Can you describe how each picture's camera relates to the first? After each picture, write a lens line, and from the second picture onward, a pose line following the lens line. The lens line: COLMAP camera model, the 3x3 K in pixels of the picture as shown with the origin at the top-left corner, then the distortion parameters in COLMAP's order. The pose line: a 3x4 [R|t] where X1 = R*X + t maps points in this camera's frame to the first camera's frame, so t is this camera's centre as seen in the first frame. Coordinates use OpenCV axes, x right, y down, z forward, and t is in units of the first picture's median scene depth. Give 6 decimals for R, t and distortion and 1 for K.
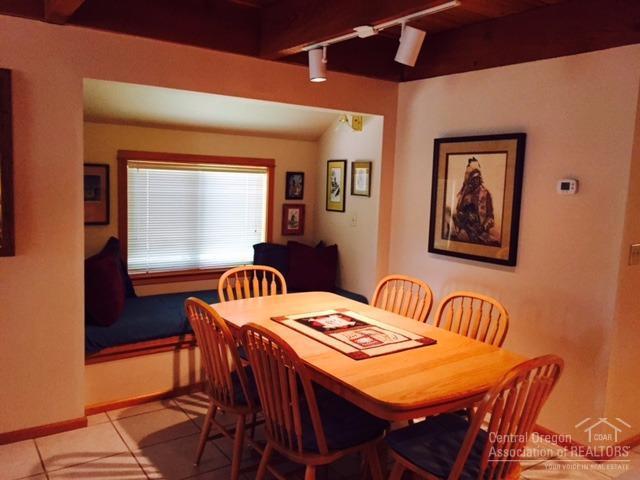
lens RADIAL K [[547.8, 0, 320.0], [0, 547.8, 239.5], [0, 0, 1]] dist [0.046719, -0.002530]
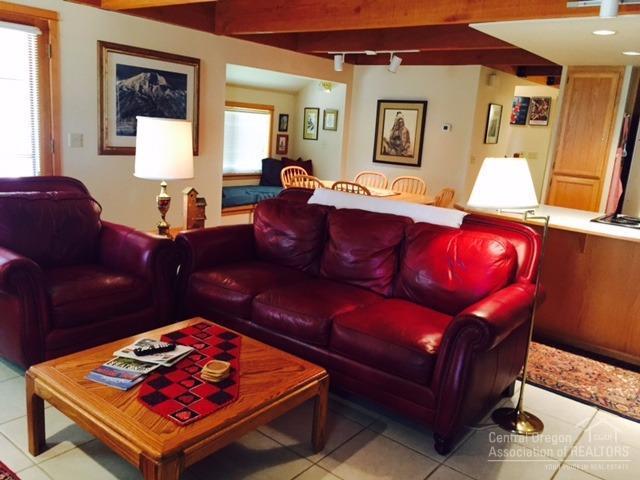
lens RADIAL K [[547.8, 0, 321.3], [0, 547.8, 239.0], [0, 0, 1]] dist [0.046719, -0.002530]
pose [[0.955791, -0.029747, 0.292538, -0.520941], [-0.002460, 0.994026, 0.109115, 0.079837], [-0.294036, -0.105011, 0.950008, -0.741265]]
